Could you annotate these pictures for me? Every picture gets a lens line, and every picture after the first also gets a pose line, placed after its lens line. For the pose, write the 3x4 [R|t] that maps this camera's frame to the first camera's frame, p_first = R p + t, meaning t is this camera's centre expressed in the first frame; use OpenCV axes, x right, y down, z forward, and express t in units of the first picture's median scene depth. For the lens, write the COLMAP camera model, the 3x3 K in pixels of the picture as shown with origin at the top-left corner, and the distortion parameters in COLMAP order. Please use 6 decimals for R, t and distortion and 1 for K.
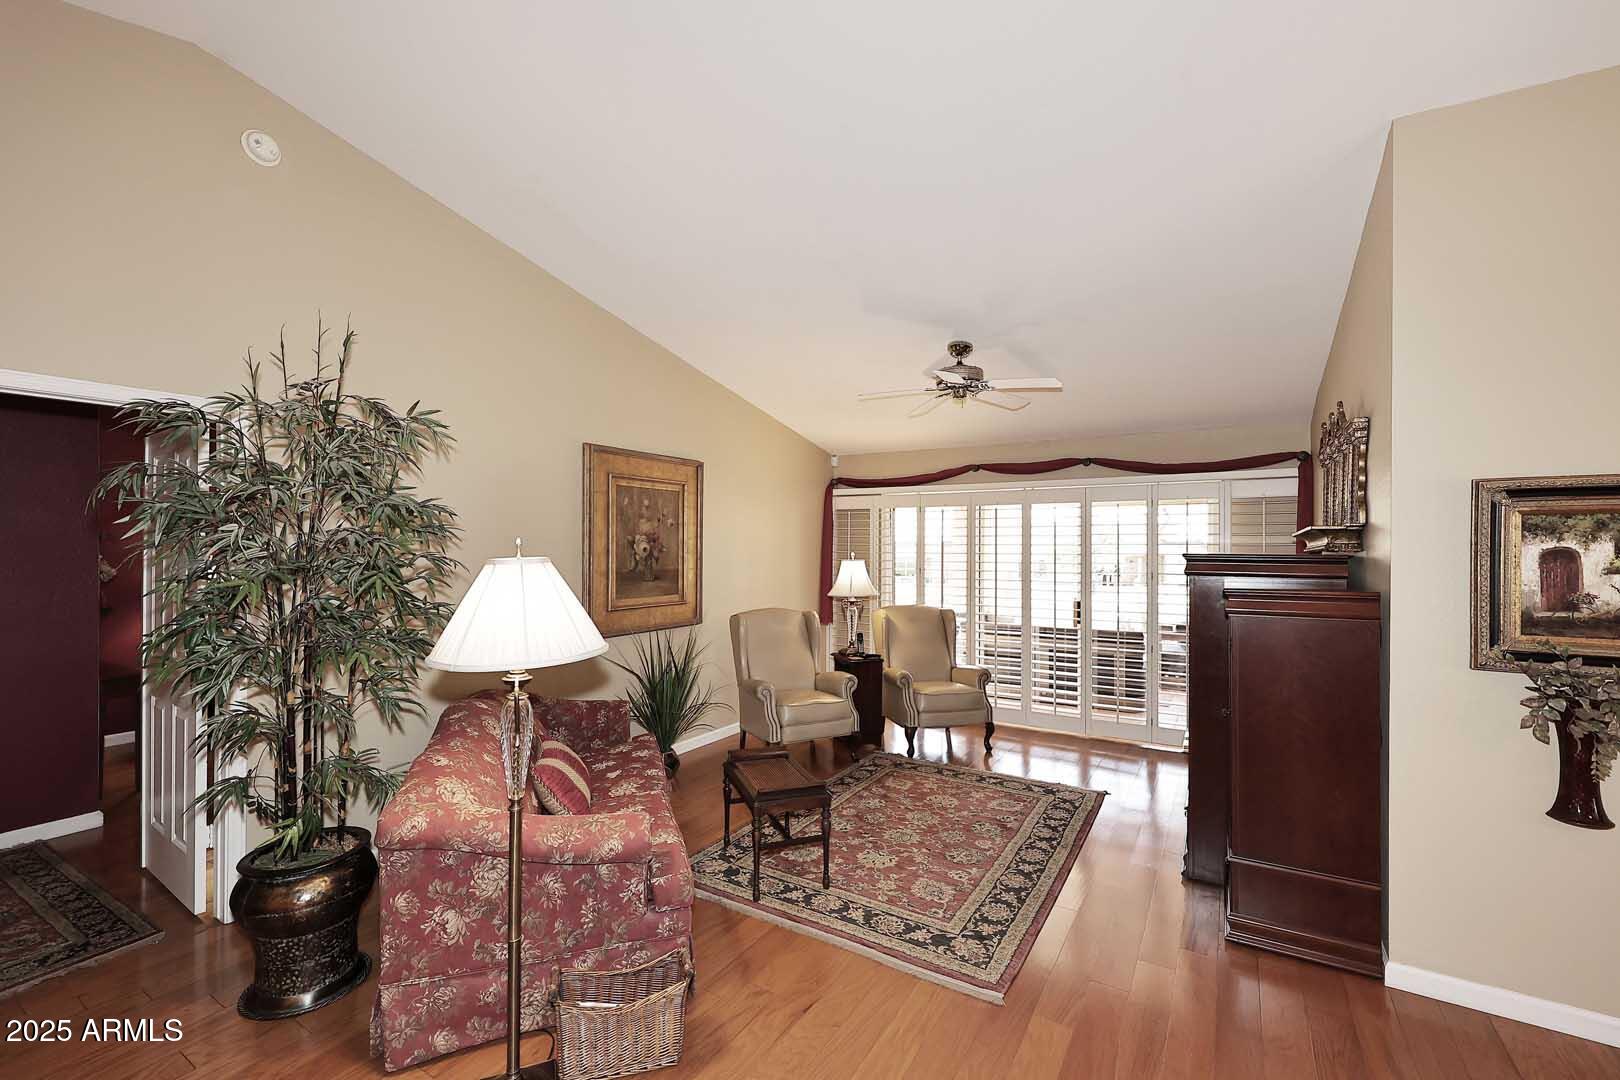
lens RADIAL K [[684.2, 0, 813.0], [0, 684.2, 545.7], [0, 0, 1]] dist [0.000047, -0.000018]
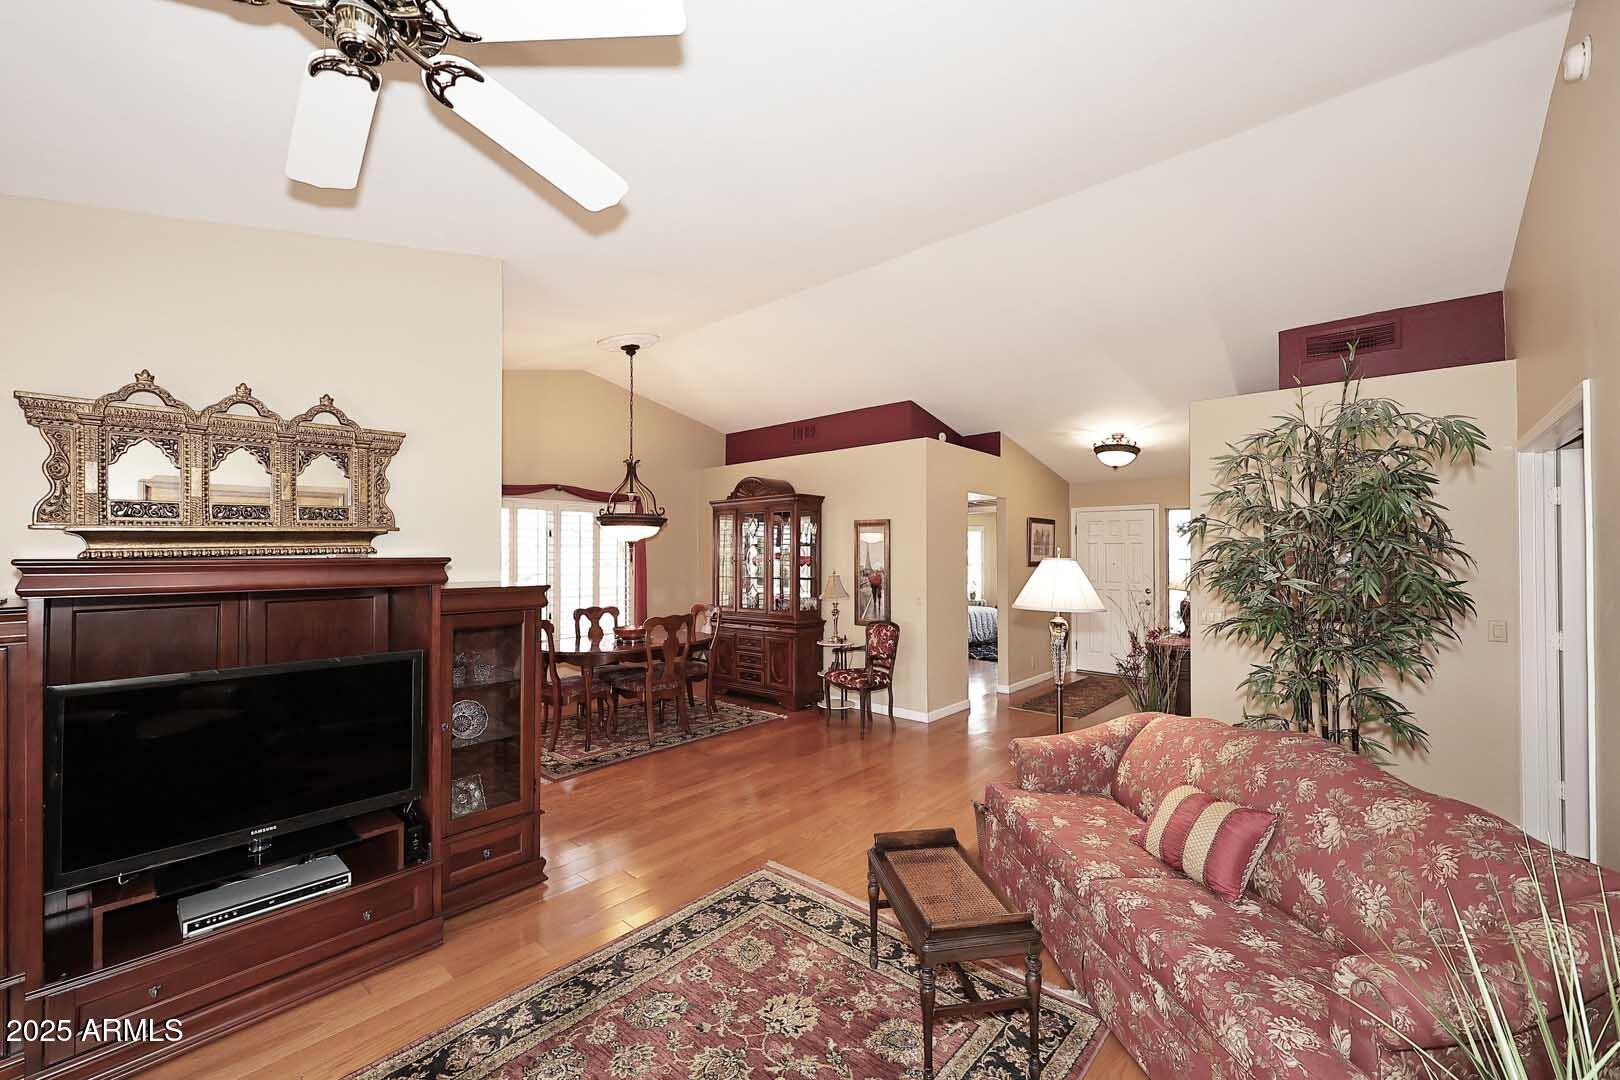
lens RADIAL K [[657.9, 0, 812.4], [0, 657.9, 545.0], [0, 0, 1]] dist [-0.000084, 0.000054]
pose [[-0.985447, -0.000304, 0.169980, -0.041505], [-0.001886, 0.999956, -0.009146, 0.002463], [-0.169970, -0.009333, -0.985405, 1.787674]]
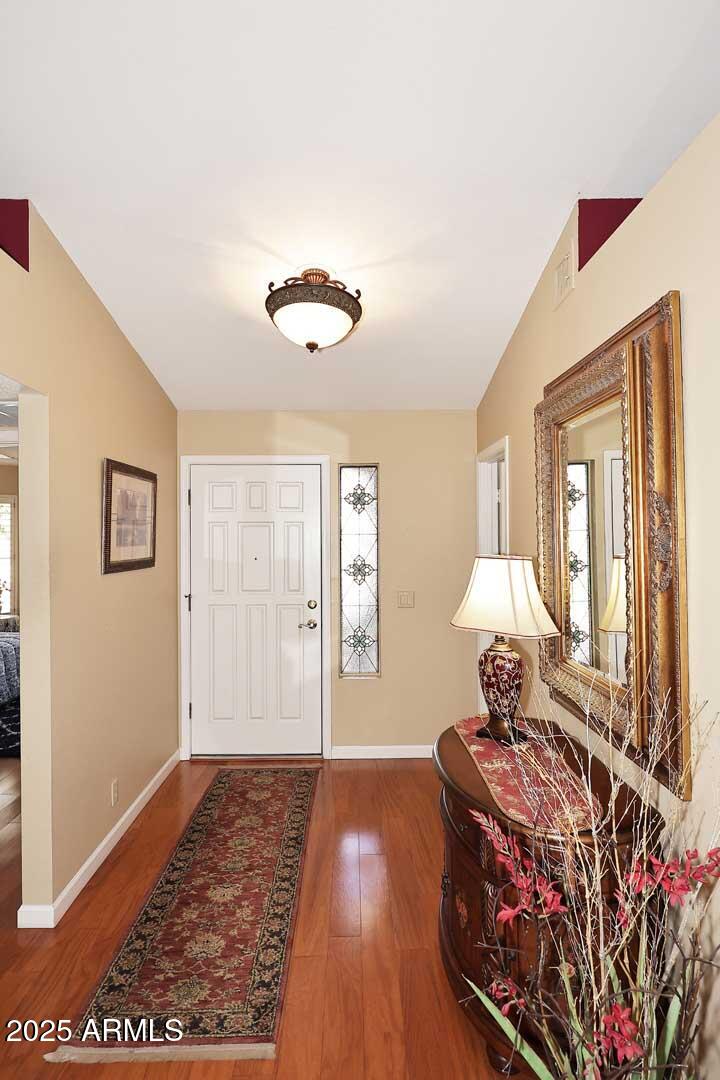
lens RADIAL K [[614.5, 0, 360.0], [0, 614.5, 540.0], [0, 0, 1]] dist [0.001866, 0.000208]
pose [[-0.842255, 0.005209, -0.539054, -0.237893], [0.001155, 0.999968, 0.007857, -0.002748], [0.539078, 0.005995, -0.842235, 0.252236]]
